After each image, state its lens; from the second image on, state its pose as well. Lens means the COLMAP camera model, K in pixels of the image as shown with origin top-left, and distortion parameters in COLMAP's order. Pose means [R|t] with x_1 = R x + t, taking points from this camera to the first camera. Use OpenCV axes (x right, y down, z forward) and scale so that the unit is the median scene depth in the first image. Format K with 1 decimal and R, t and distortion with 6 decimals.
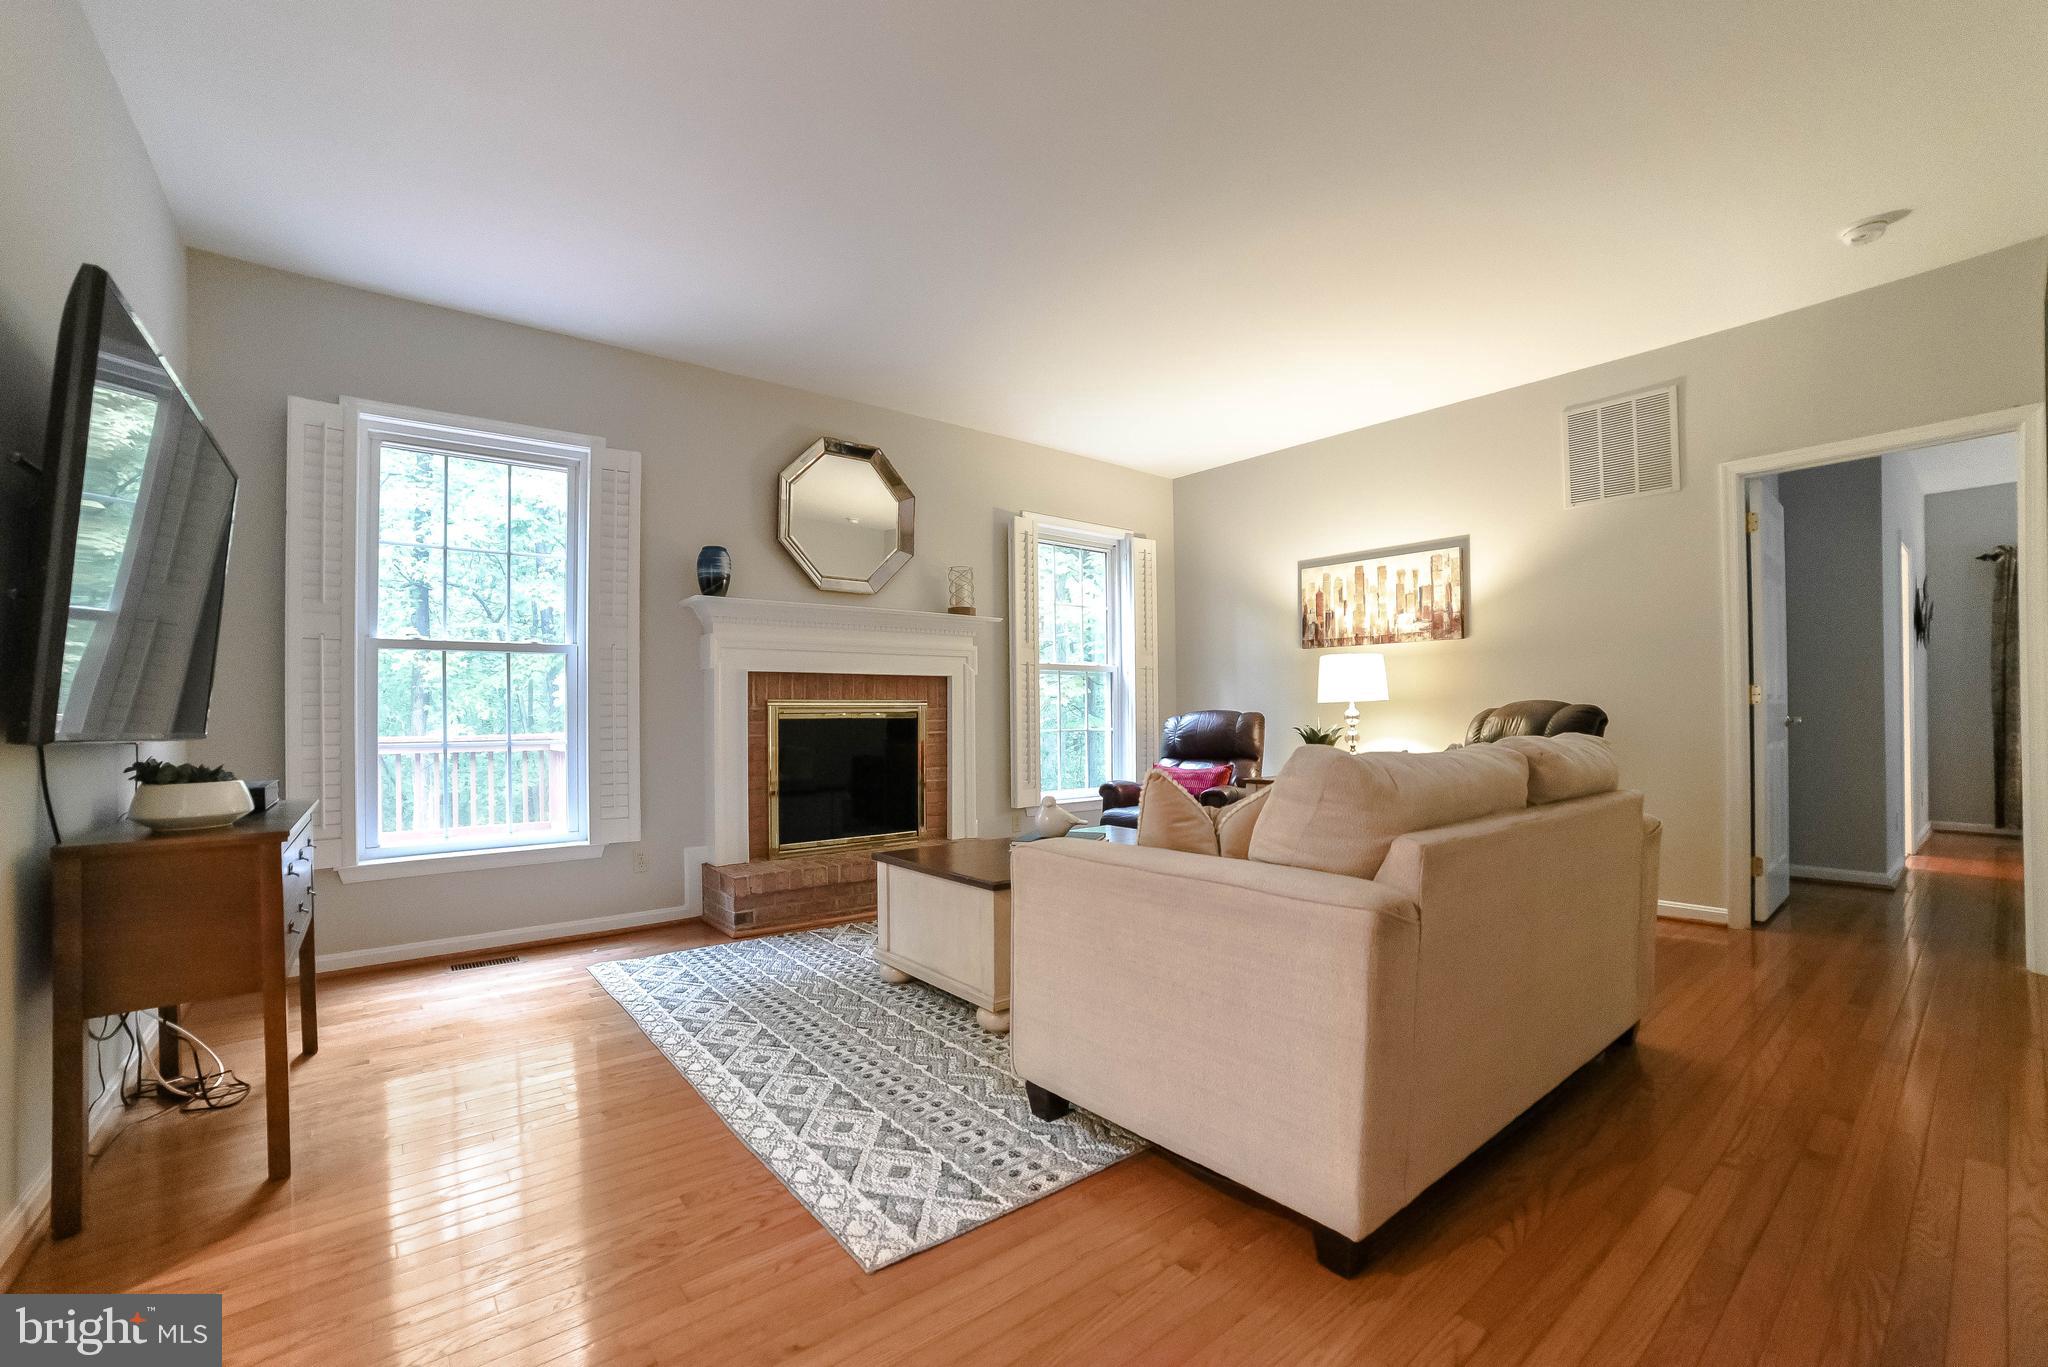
lens RADIAL K [[843.0, 0, 1018.7], [0, 843.0, 706.3], [0, 0, 1]] dist [-0.014103, 0.000395]
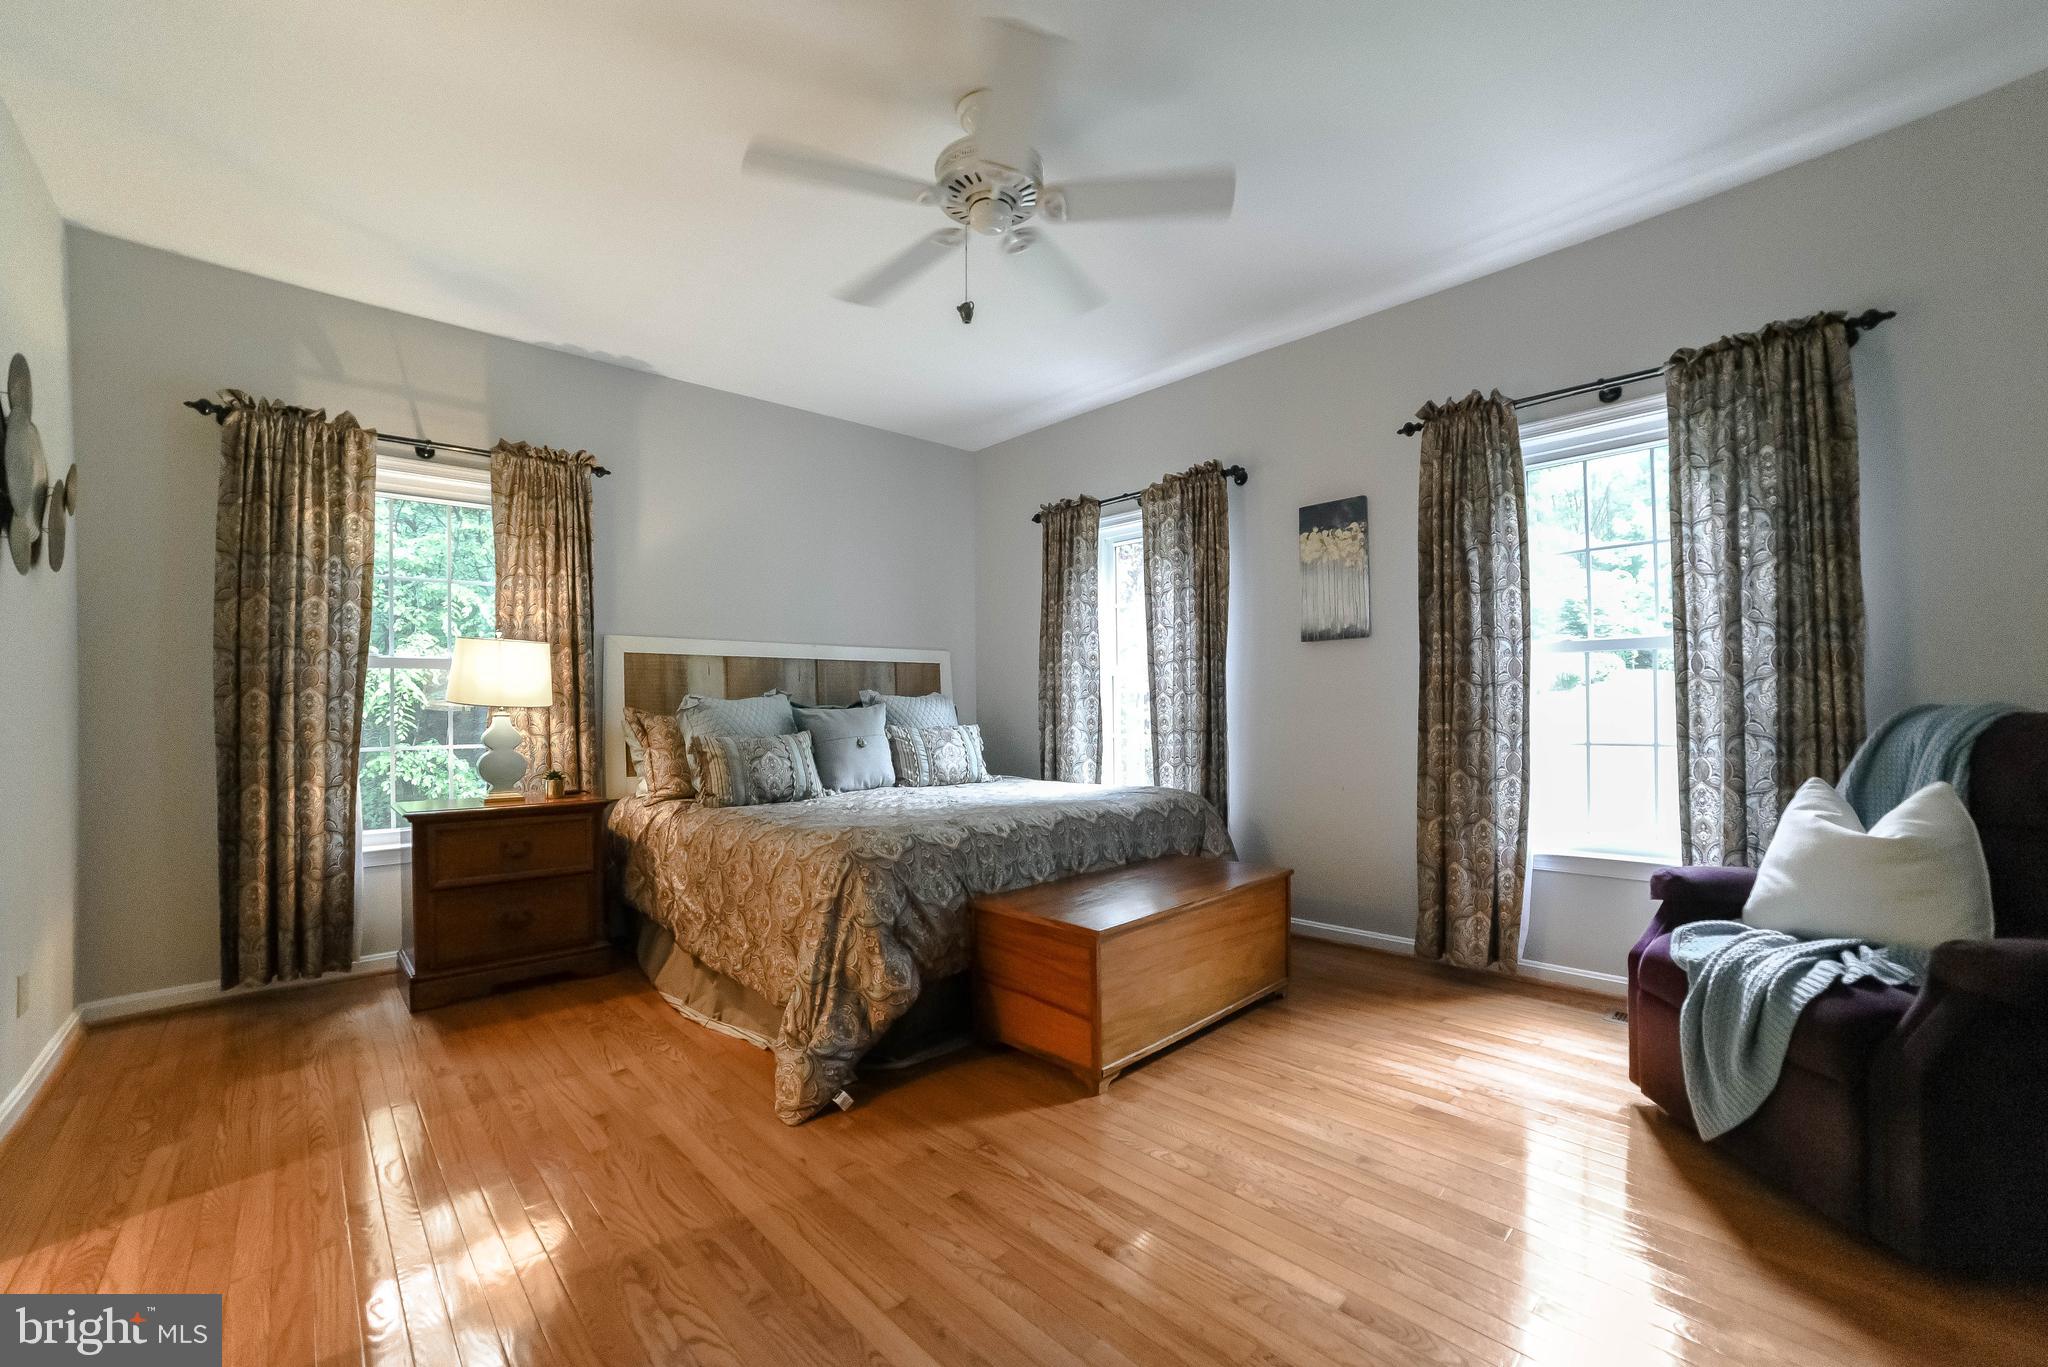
lens RADIAL K [[843.0, 0, 1018.7], [0, 843.0, 706.3], [0, 0, 1]] dist [-0.014103, 0.000395]
pose [[-0.054941, 0.007426, 0.998462, 0.873781], [0.006706, 0.999953, -0.007068, -0.007744], [-0.998467, 0.006308, -0.054988, 0.733025]]
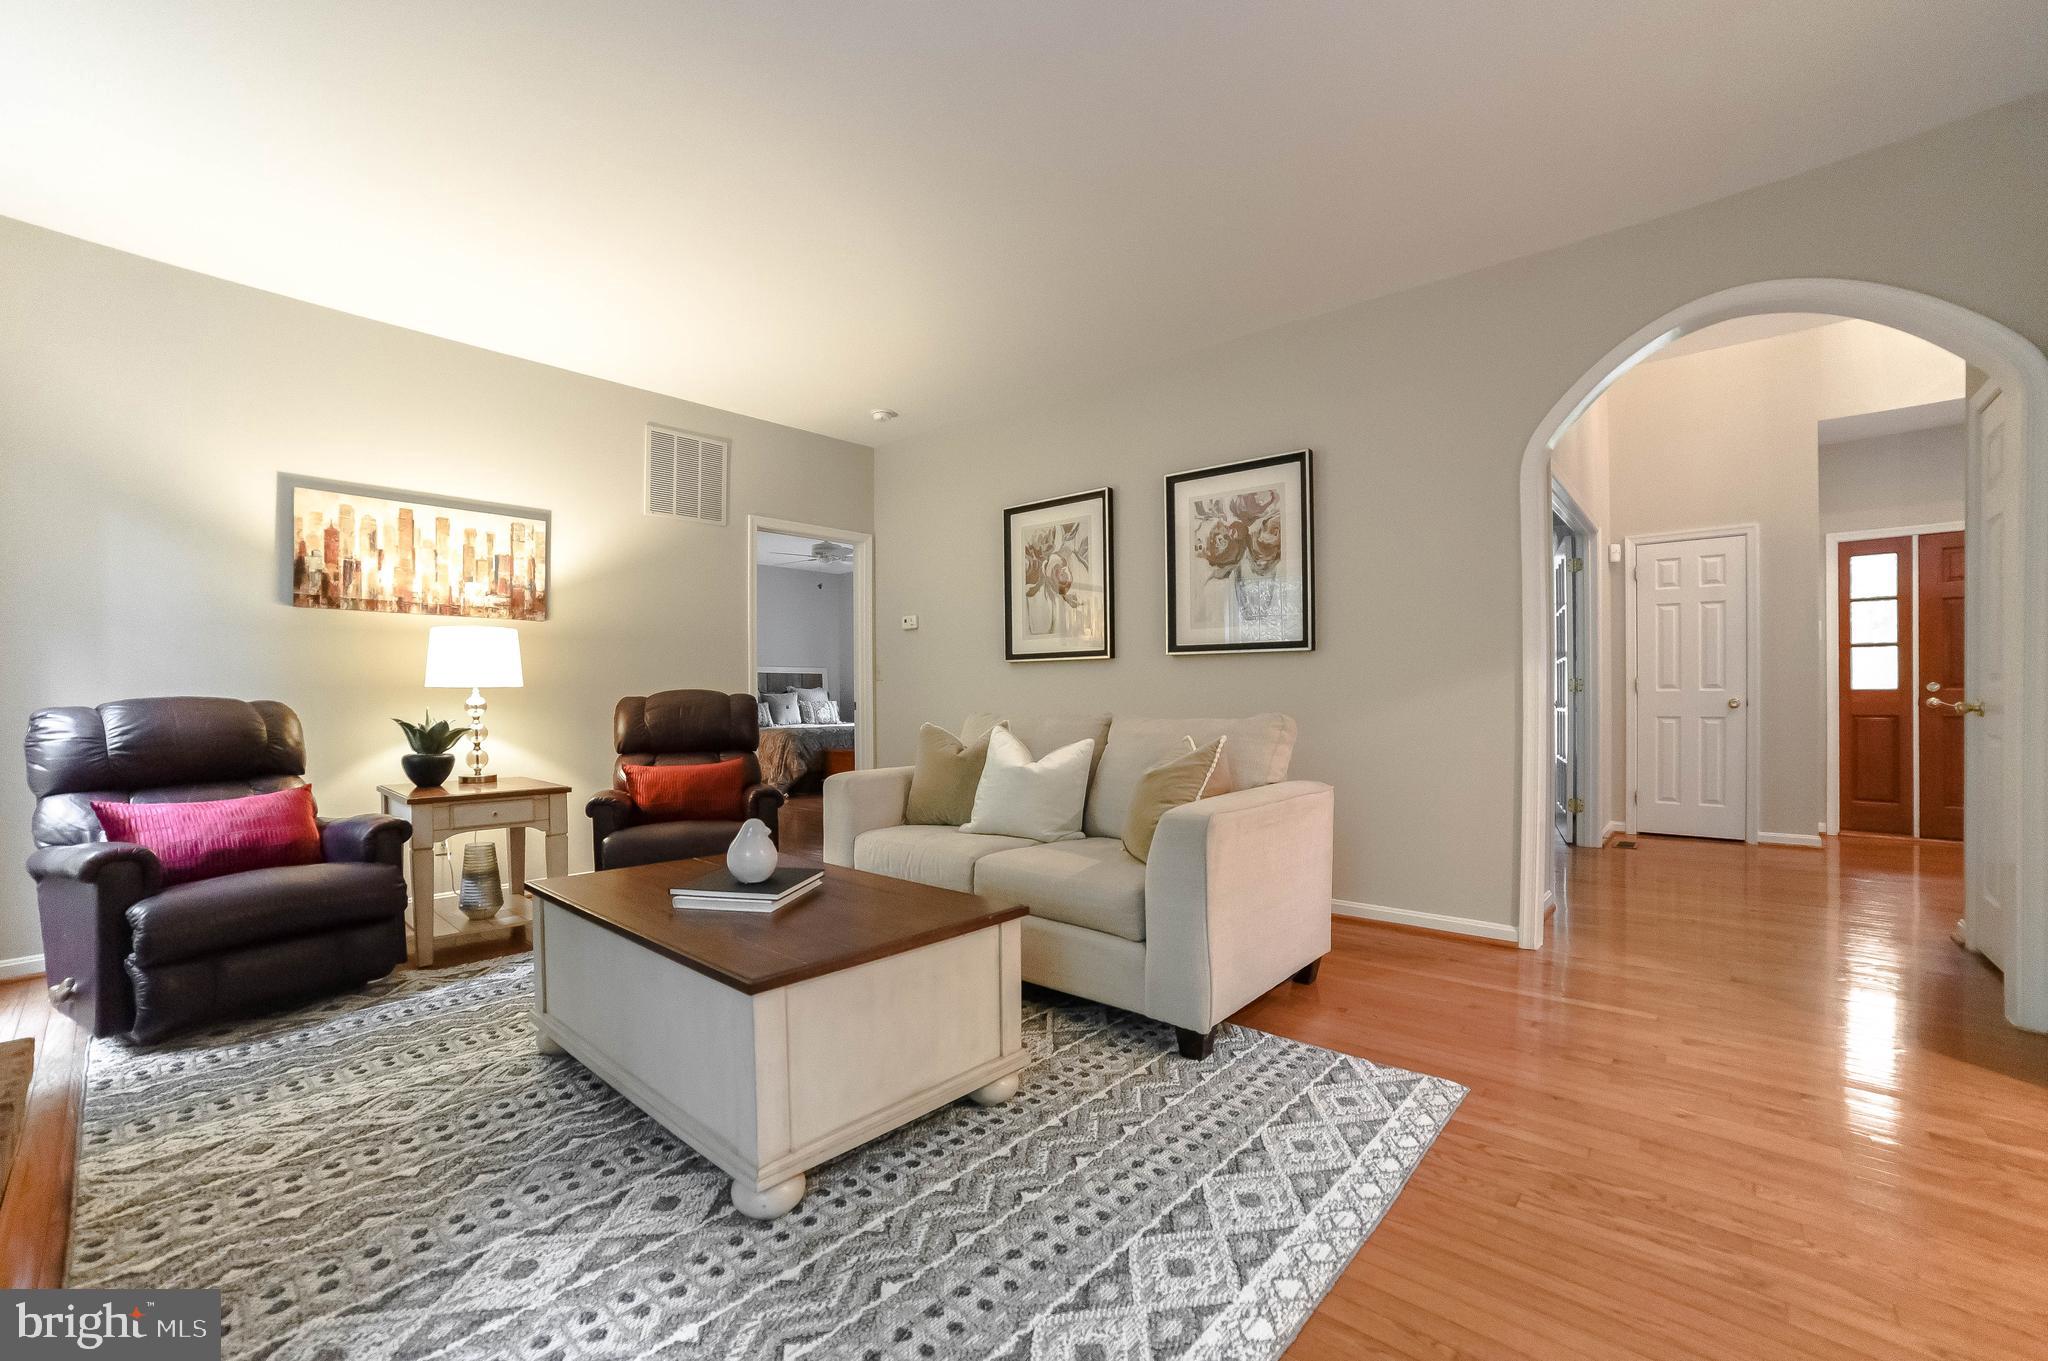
lens RADIAL K [[841.5, 0, 1014.4], [0, 841.5, 706.2], [0, 0, 1]] dist [-0.040376, 0.000132]
pose [[-0.152598, -0.004791, 0.988277, -0.434606], [0.002114, 0.999984, 0.005175, 0.009137], [-0.988286, 0.002879, -0.152586, 0.603568]]
